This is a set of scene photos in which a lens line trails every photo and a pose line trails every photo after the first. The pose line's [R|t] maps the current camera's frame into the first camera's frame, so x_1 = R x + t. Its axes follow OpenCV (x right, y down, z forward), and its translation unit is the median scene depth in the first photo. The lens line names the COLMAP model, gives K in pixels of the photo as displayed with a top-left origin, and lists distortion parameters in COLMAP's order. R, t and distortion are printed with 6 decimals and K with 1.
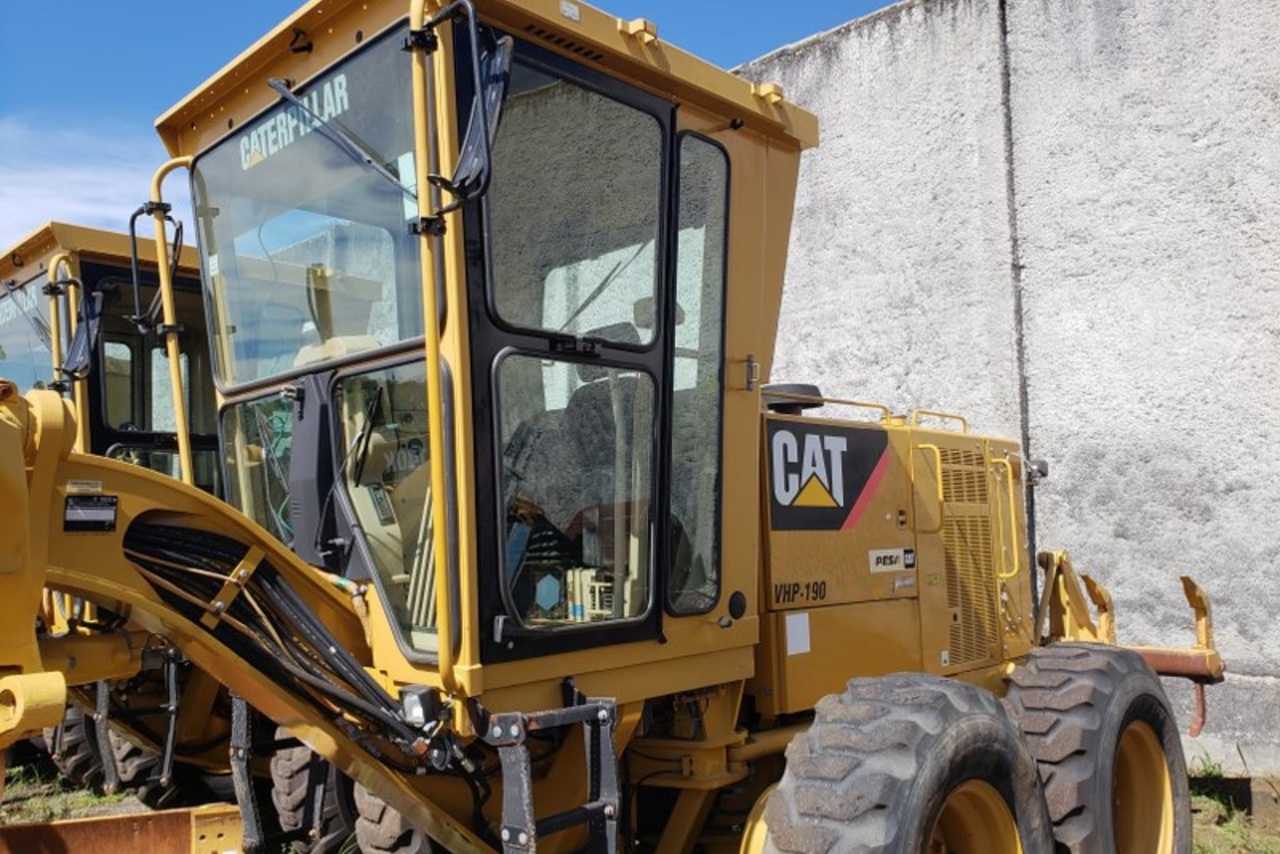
lens RADIAL K [[995.2, 0, 635.7], [0, 995.2, 390.4], [0, 0, 1]] dist [0.042090, -0.011931]
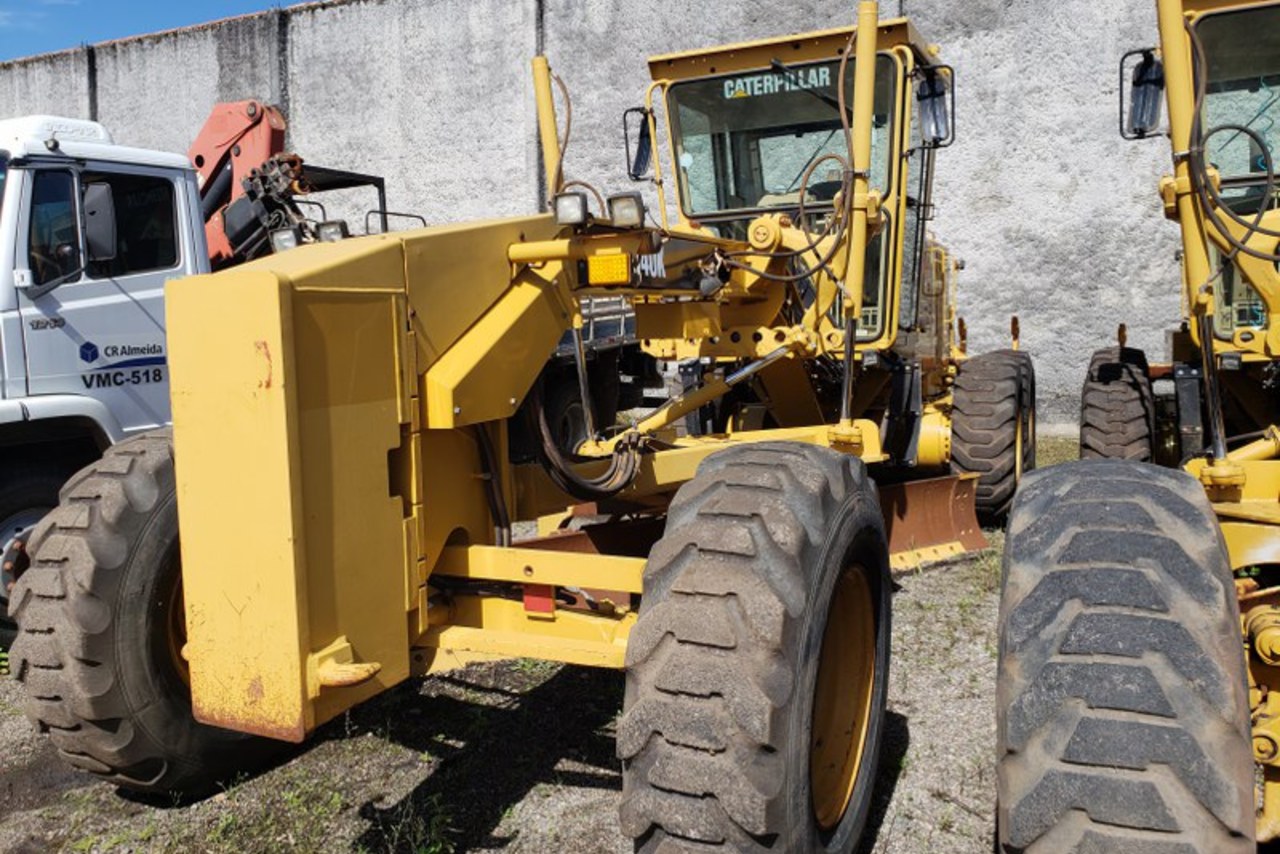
lens RADIAL K [[995.2, 0, 635.7], [0, 995.2, 390.4], [0, 0, 1]] dist [0.042090, -0.011931]
pose [[0.944176, -0.028037, 0.328246, -0.547273], [-0.036771, 0.981177, 0.189576, -0.013369], [-0.327383, -0.191063, 0.925373, -0.373628]]
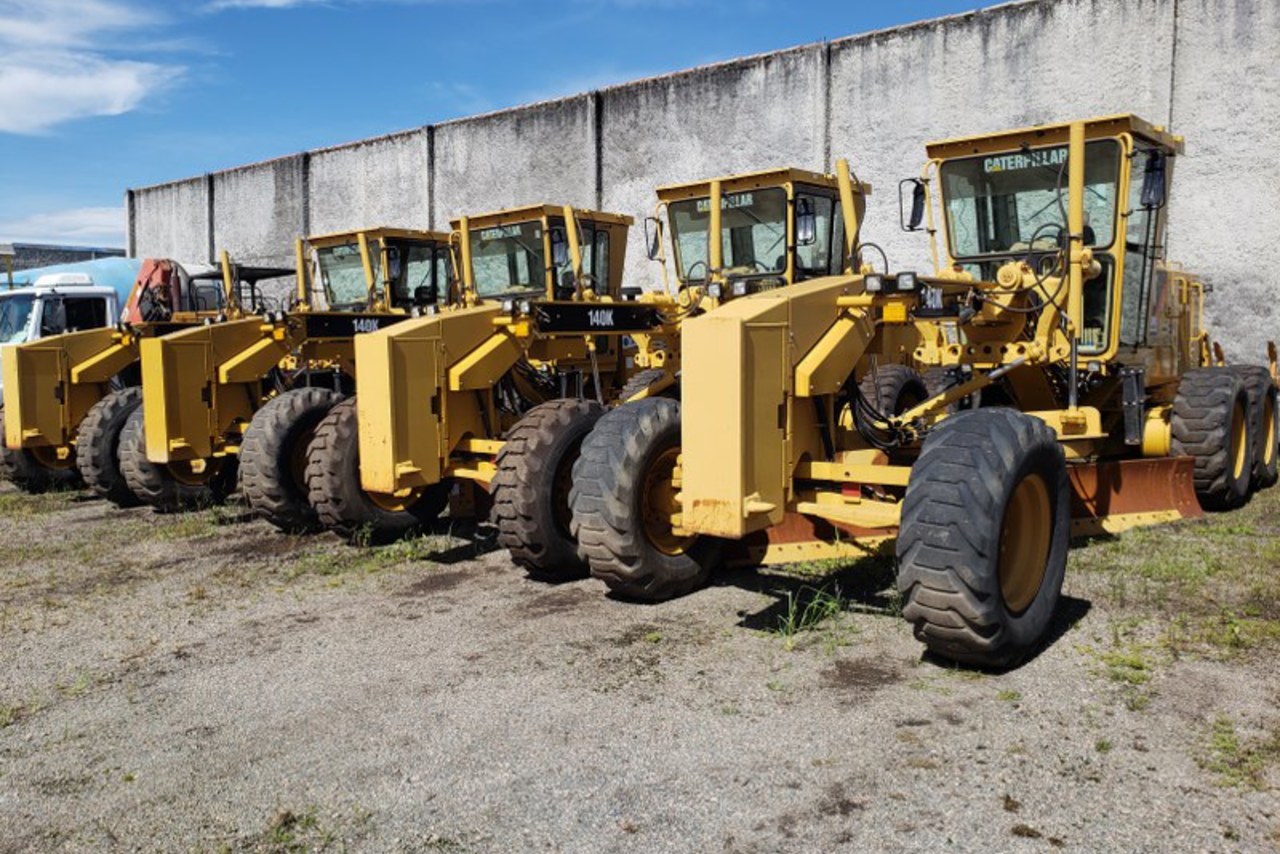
lens RADIAL K [[995.2, 0, 635.7], [0, 995.2, 390.4], [0, 0, 1]] dist [0.042090, -0.011931]
pose [[0.997848, 0.001146, 0.065554, -0.666349], [-0.013579, 0.981781, 0.189528, -0.067031], [-0.064143, -0.190010, 0.979685, -0.719197]]
